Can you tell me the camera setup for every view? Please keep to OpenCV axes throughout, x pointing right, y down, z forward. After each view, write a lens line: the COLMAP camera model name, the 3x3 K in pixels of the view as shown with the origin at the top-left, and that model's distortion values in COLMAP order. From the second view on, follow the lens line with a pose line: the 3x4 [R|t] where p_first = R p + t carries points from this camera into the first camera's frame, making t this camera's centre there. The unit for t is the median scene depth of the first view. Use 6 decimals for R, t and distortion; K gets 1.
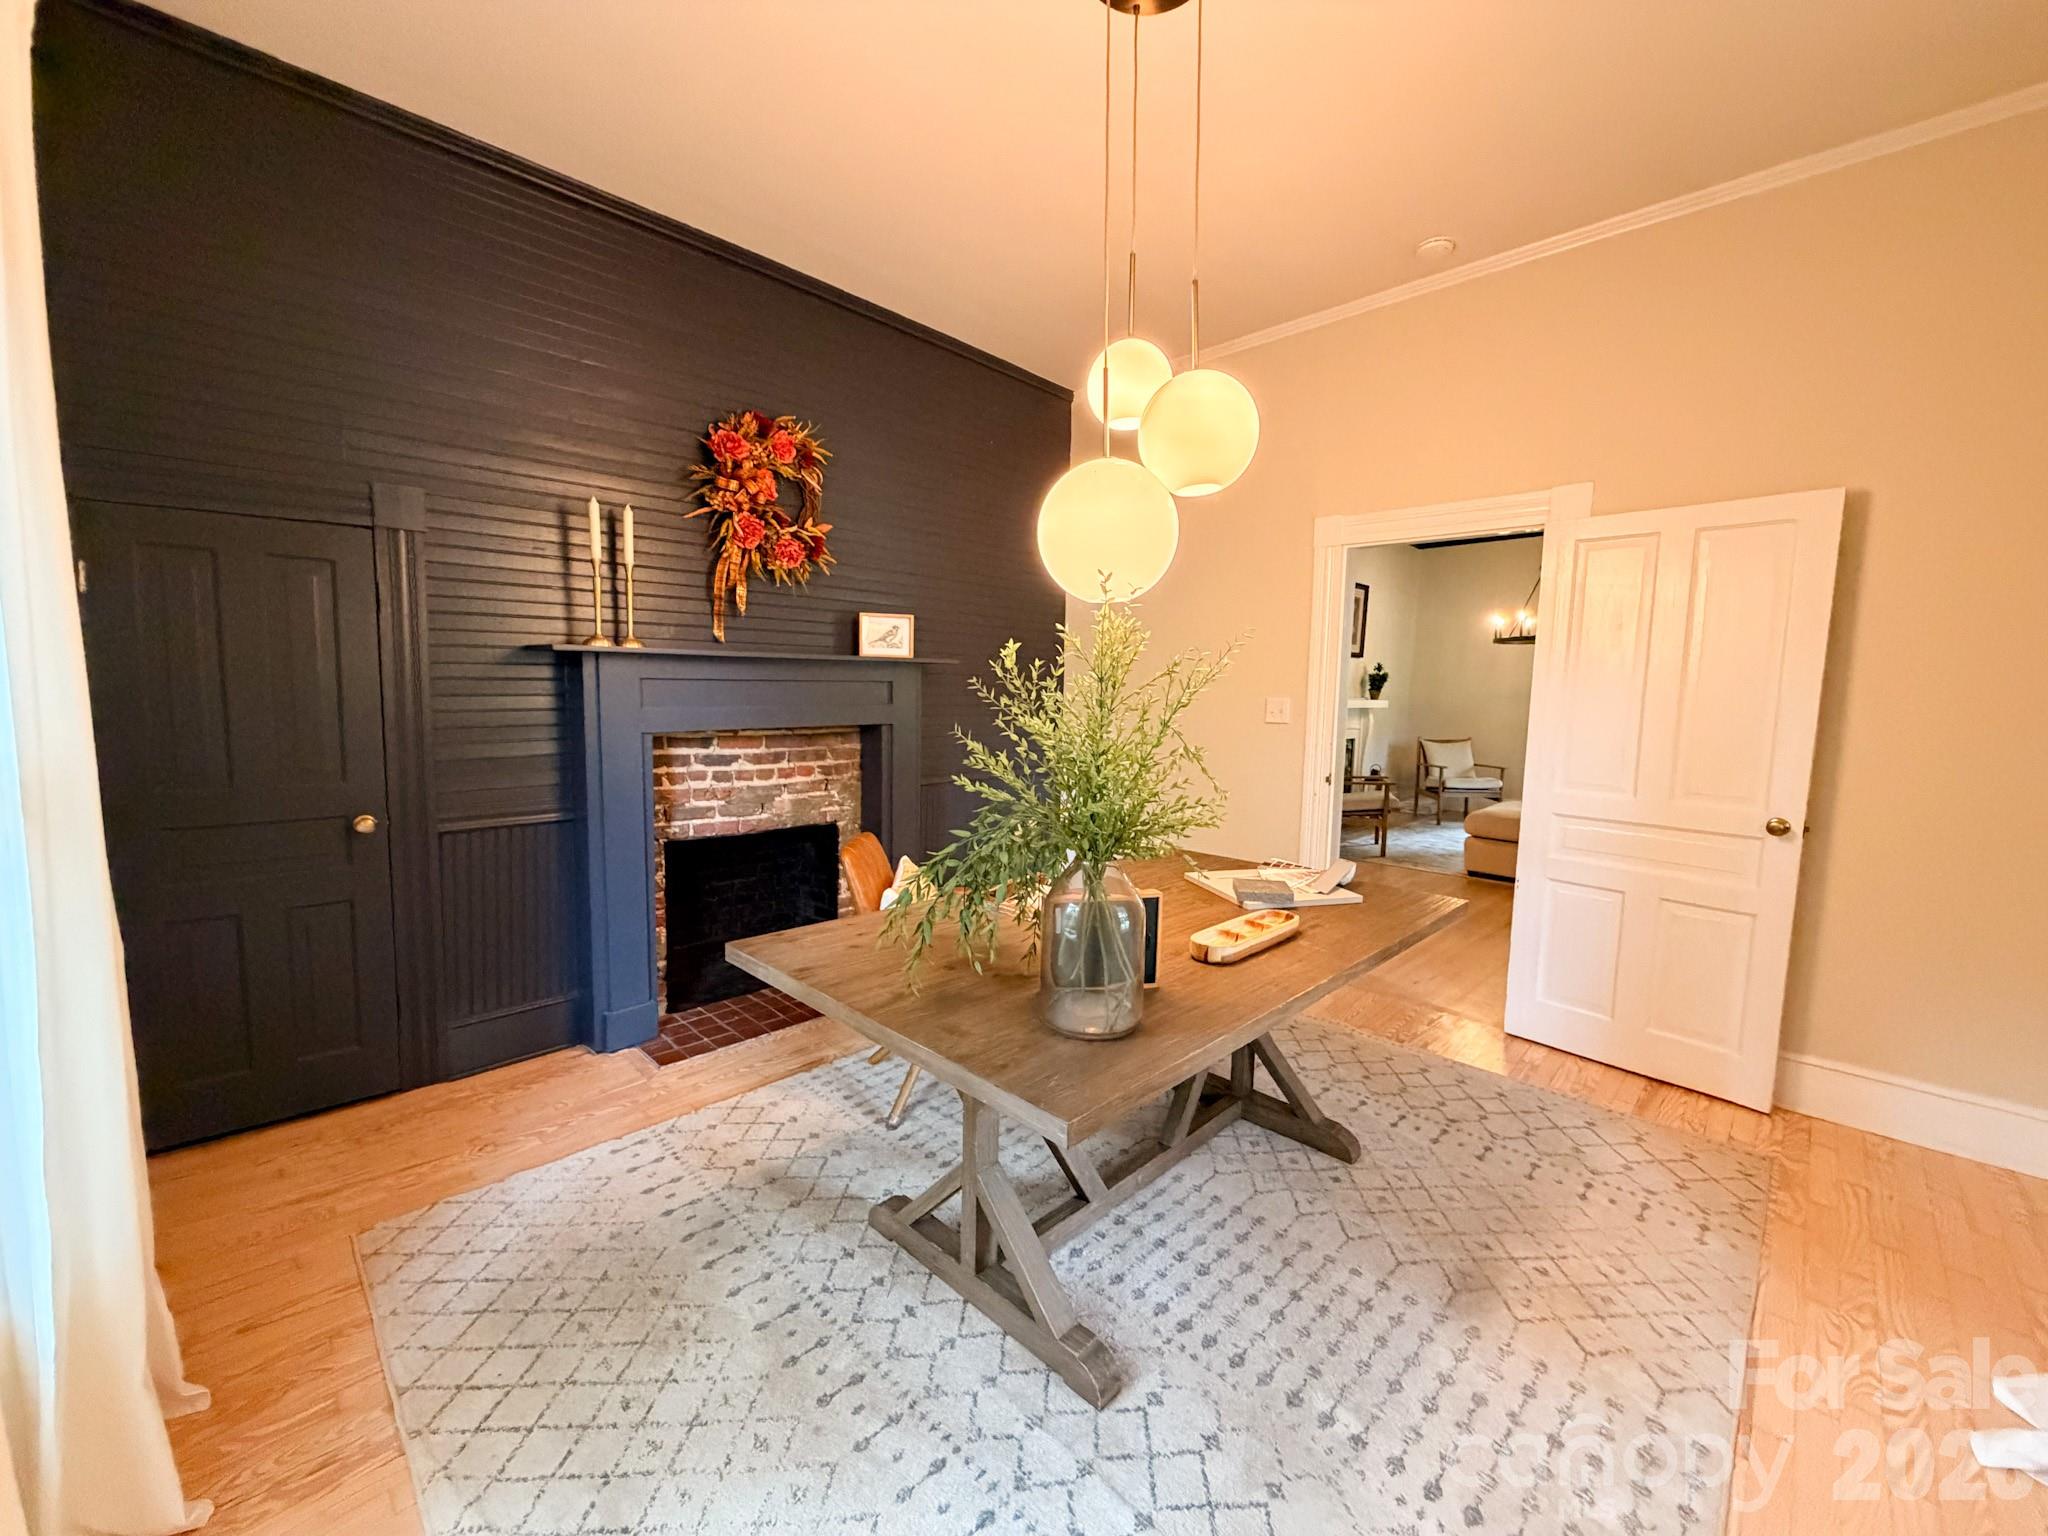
lens RADIAL K [[820.1, 0, 1015.5], [0, 820.1, 761.0], [0, 0, 1]] dist [0.000334, 0.000036]
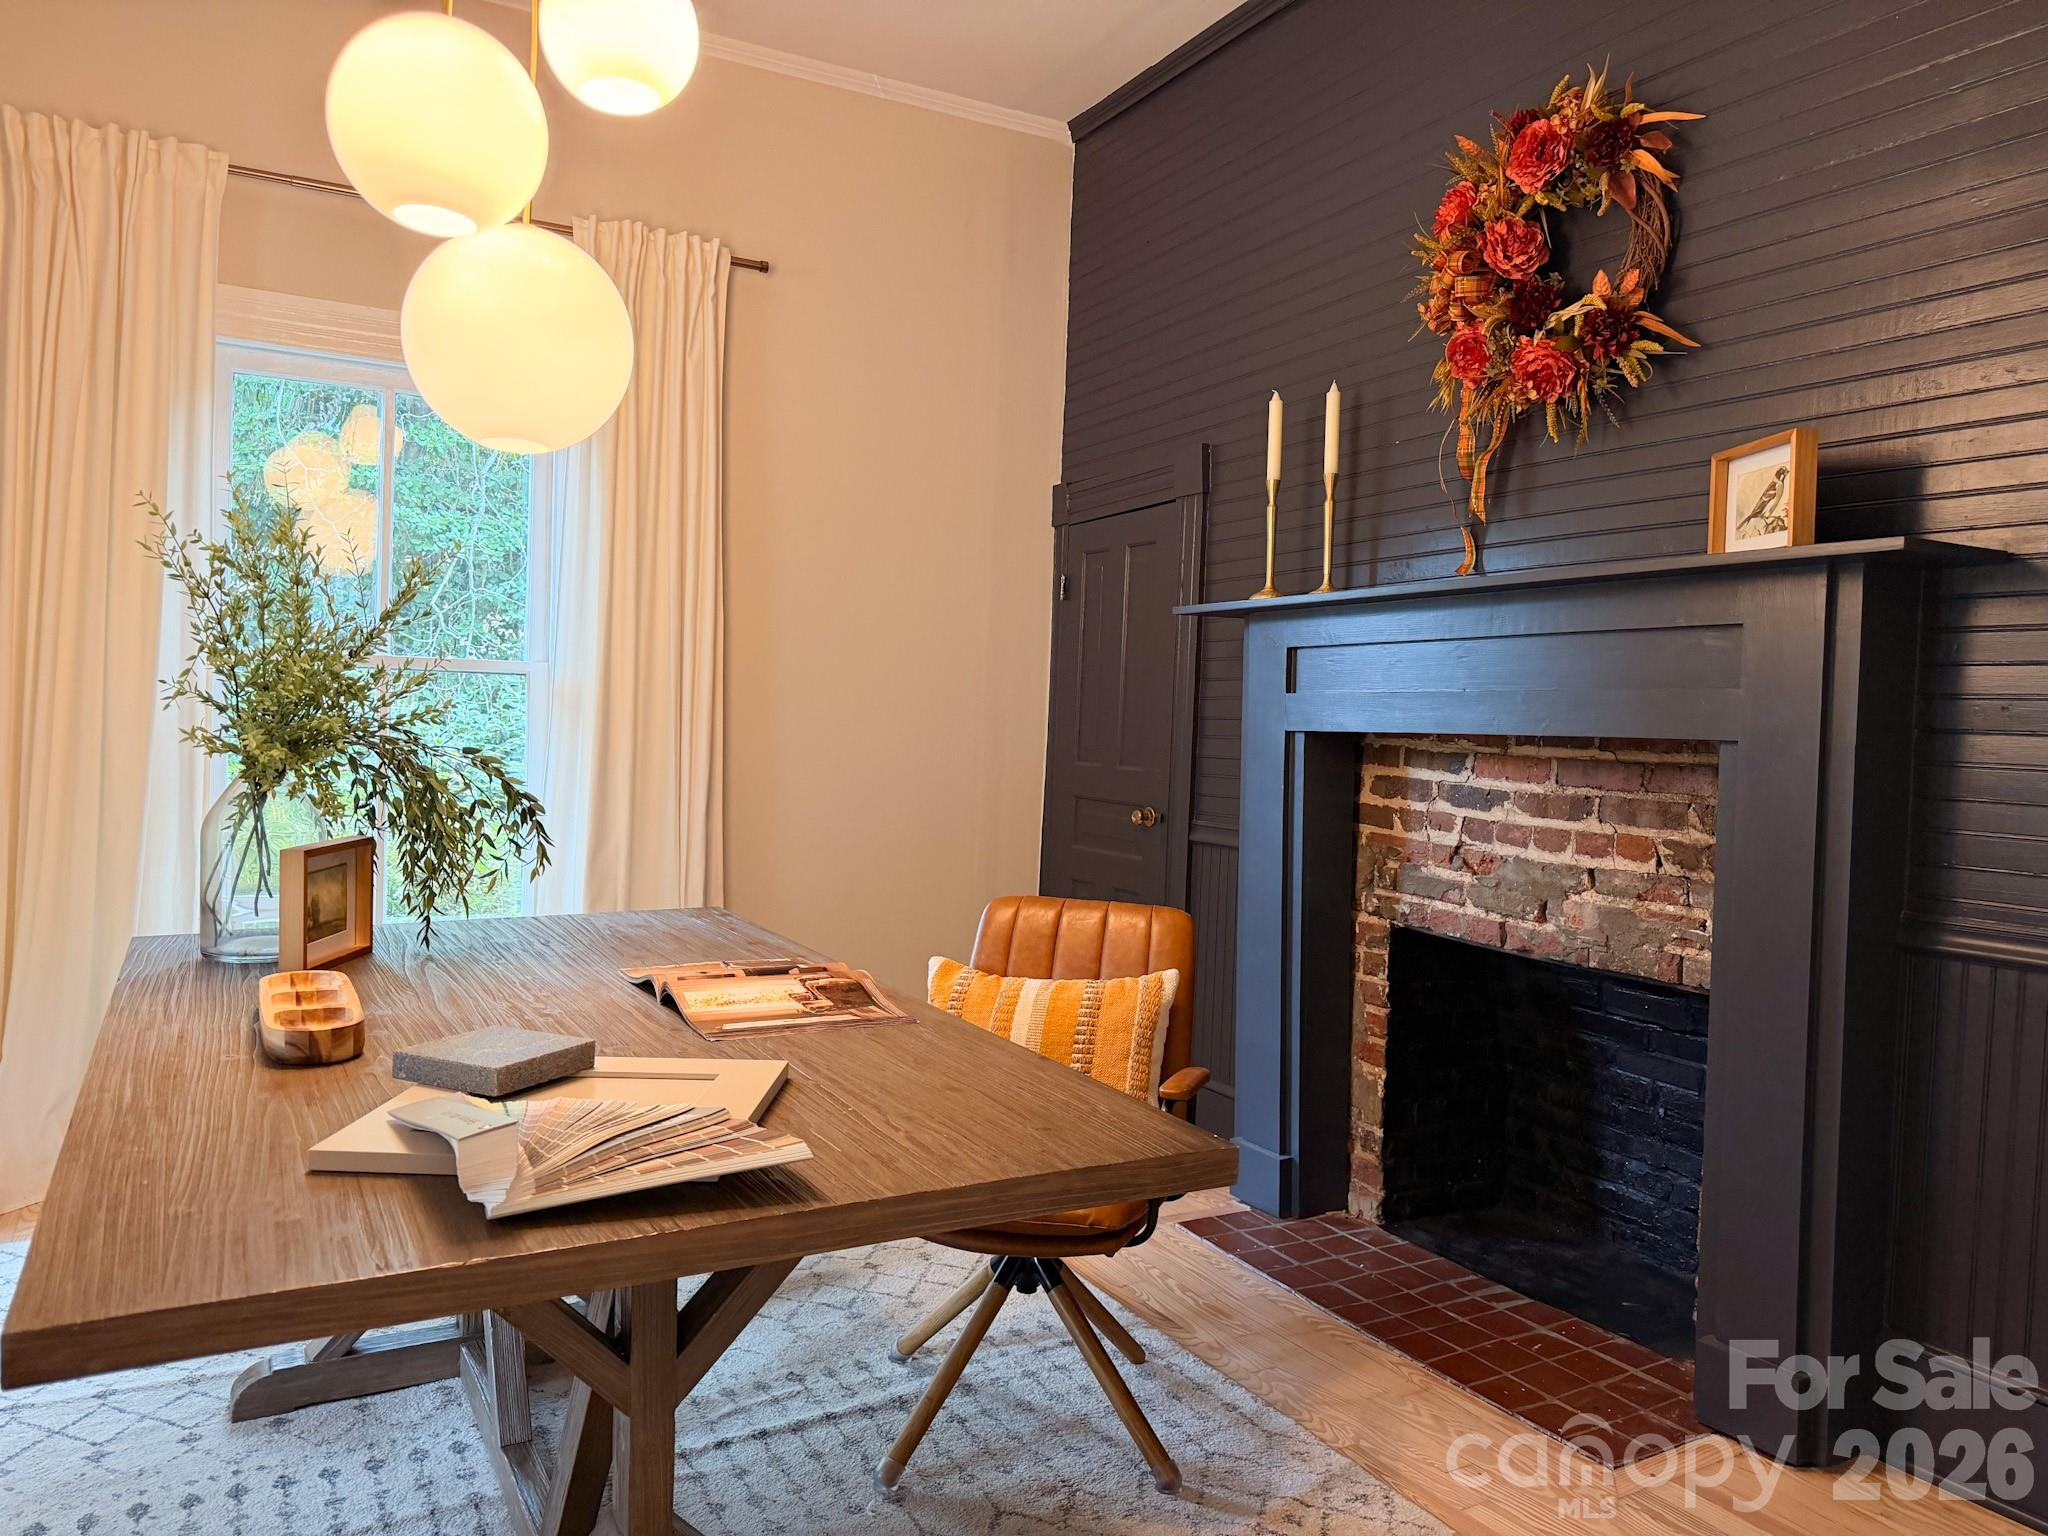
lens RADIAL K [[1453.3, 0, 1019.8], [0, 1453.3, 768.7], [0, 0, 1]] dist [0.002120, -0.000754]
pose [[-0.279743, 0.010922, -0.960013, 0.613798], [-0.122459, 0.991362, 0.046963, -0.027537], [0.952233, 0.130700, -0.275989, 0.971786]]
